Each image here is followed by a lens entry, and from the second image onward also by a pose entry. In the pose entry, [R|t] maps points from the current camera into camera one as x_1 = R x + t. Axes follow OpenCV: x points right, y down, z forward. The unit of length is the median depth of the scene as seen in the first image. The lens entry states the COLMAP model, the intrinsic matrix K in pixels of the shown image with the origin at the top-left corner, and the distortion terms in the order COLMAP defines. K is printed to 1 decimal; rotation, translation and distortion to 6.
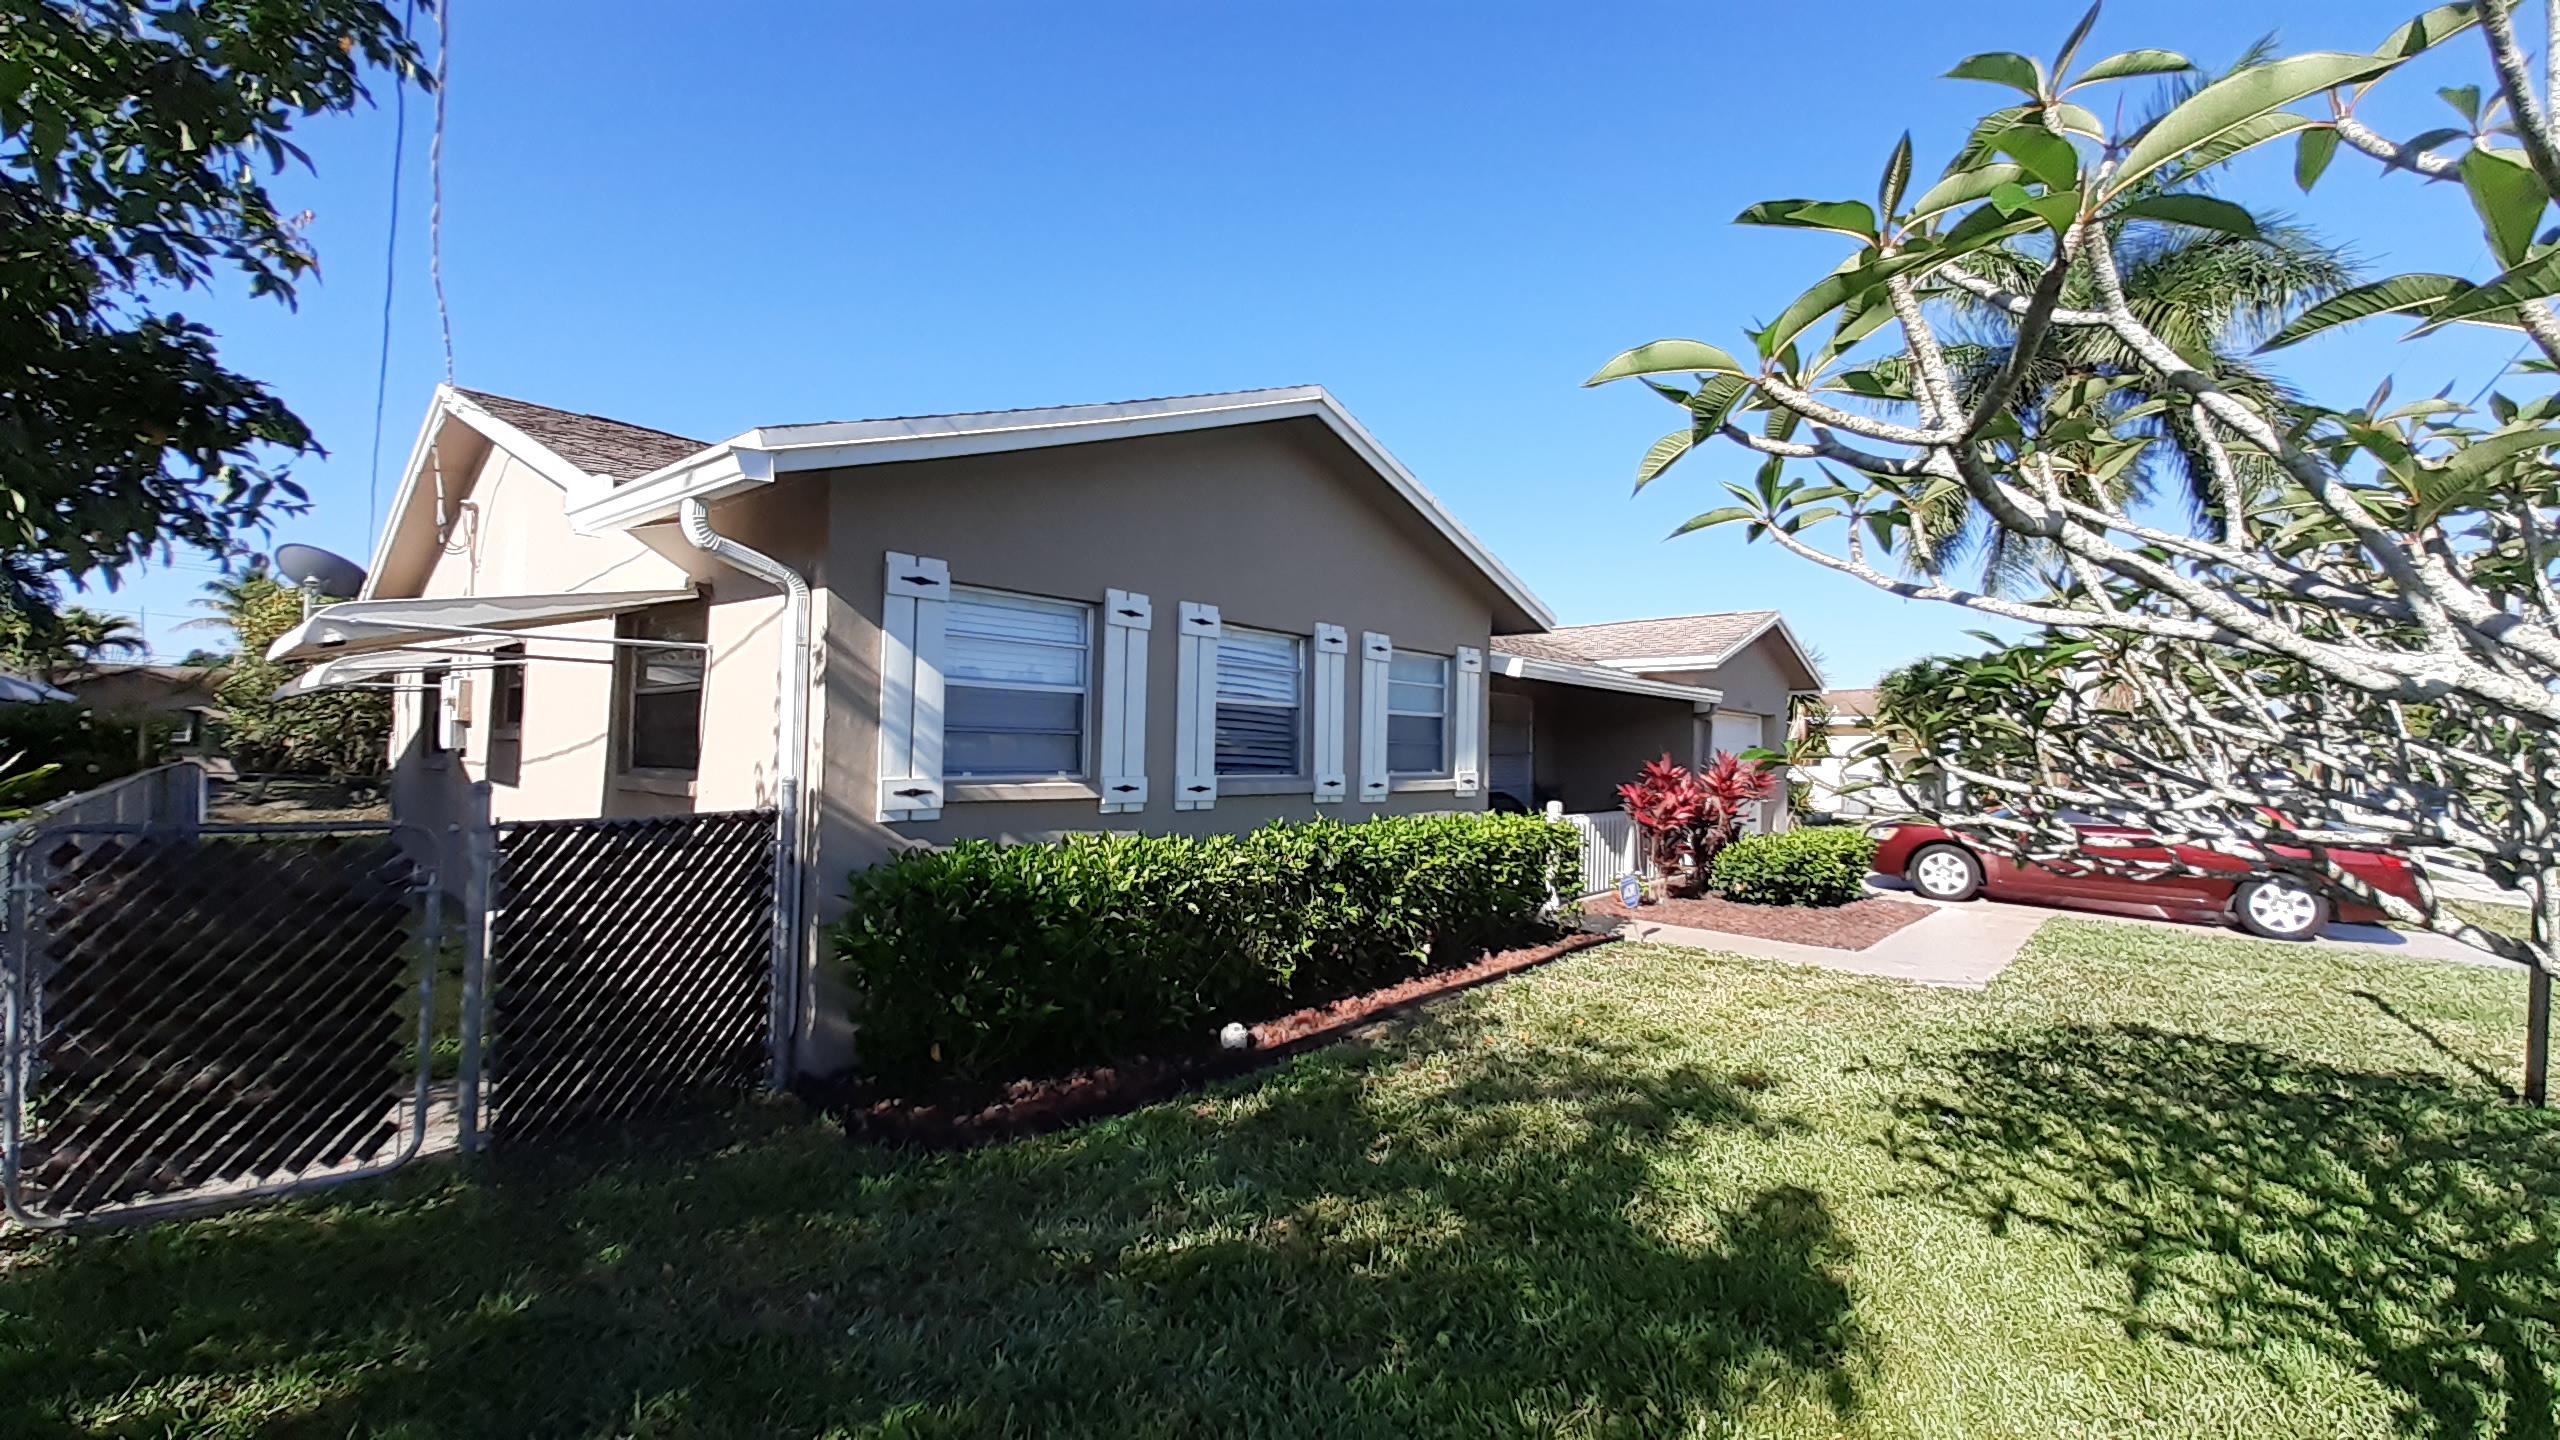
lens RADIAL K [[1001.6, 0, 1280.0], [0, 1001.6, 720.0], [0, 0, 1]] dist [-0.024753, 0.000138]
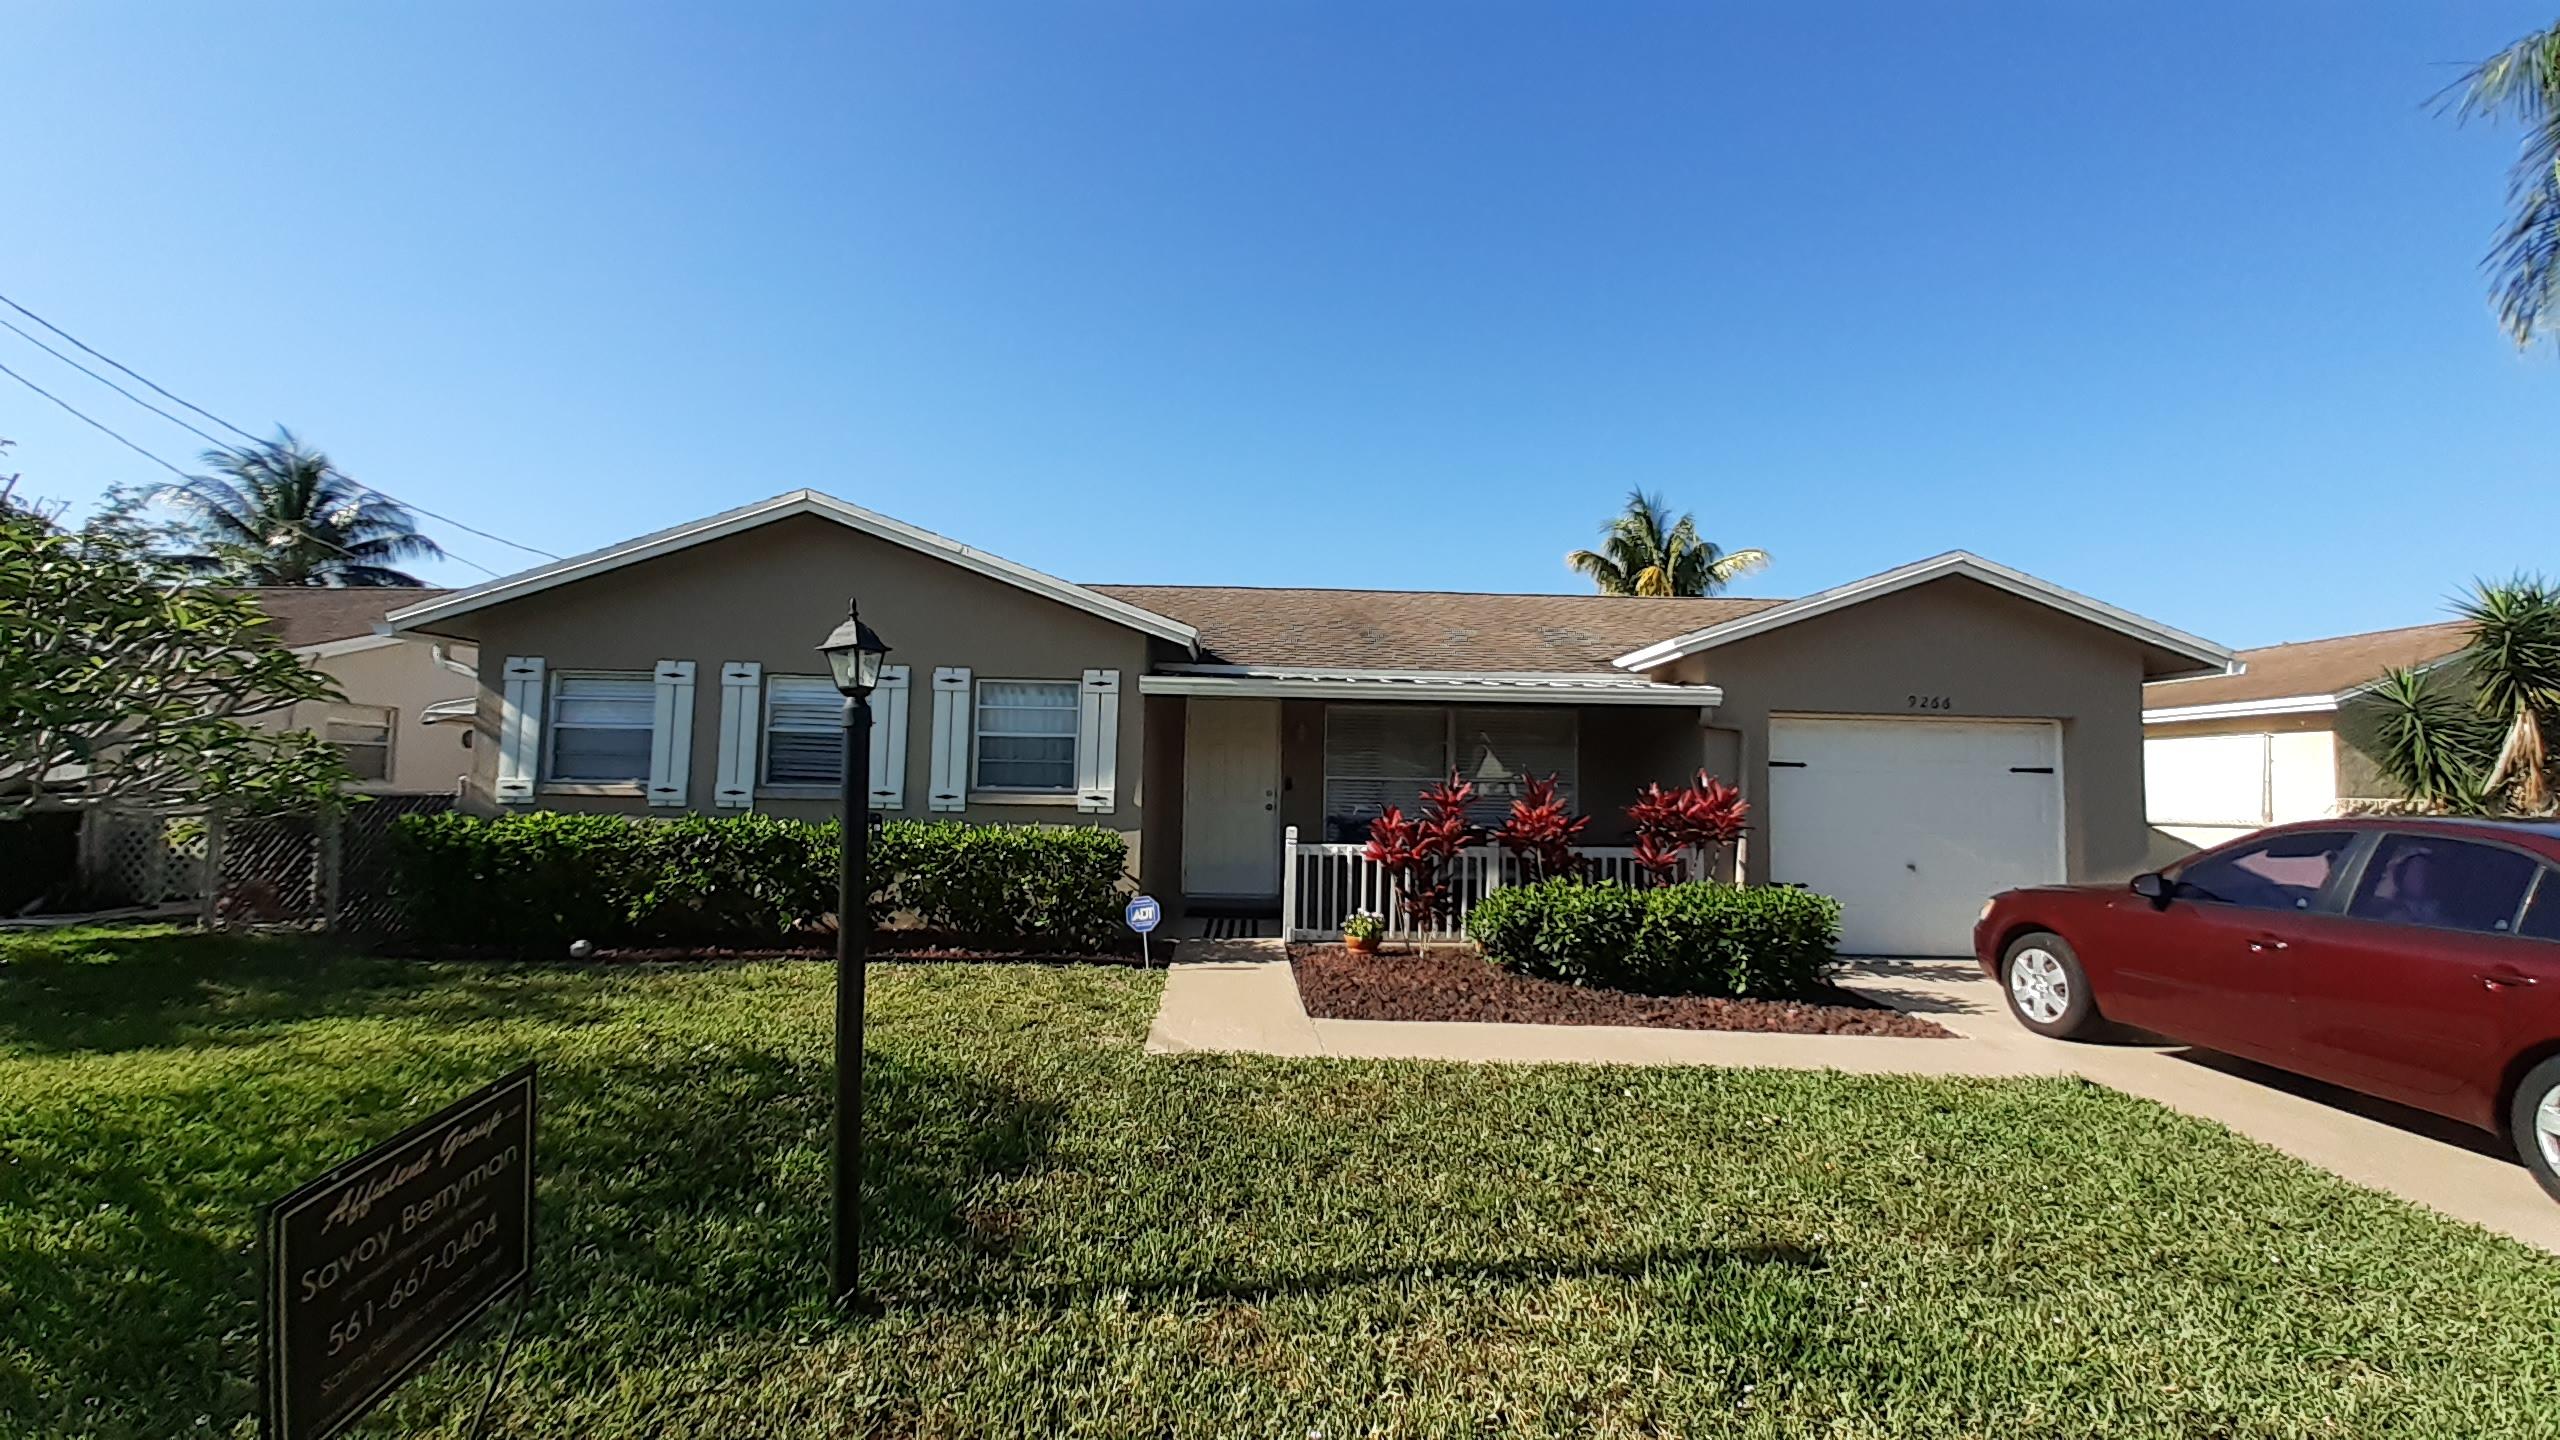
lens RADIAL K [[1001.6, 0, 1280.0], [0, 1001.6, 720.0], [0, 0, 1]] dist [-0.024753, 0.000138]
pose [[0.717295, -0.025657, -0.696297, 1.469689], [0.016002, 0.999665, -0.020351, 0.006781], [0.696586, 0.003456, 0.717465, 0.519898]]
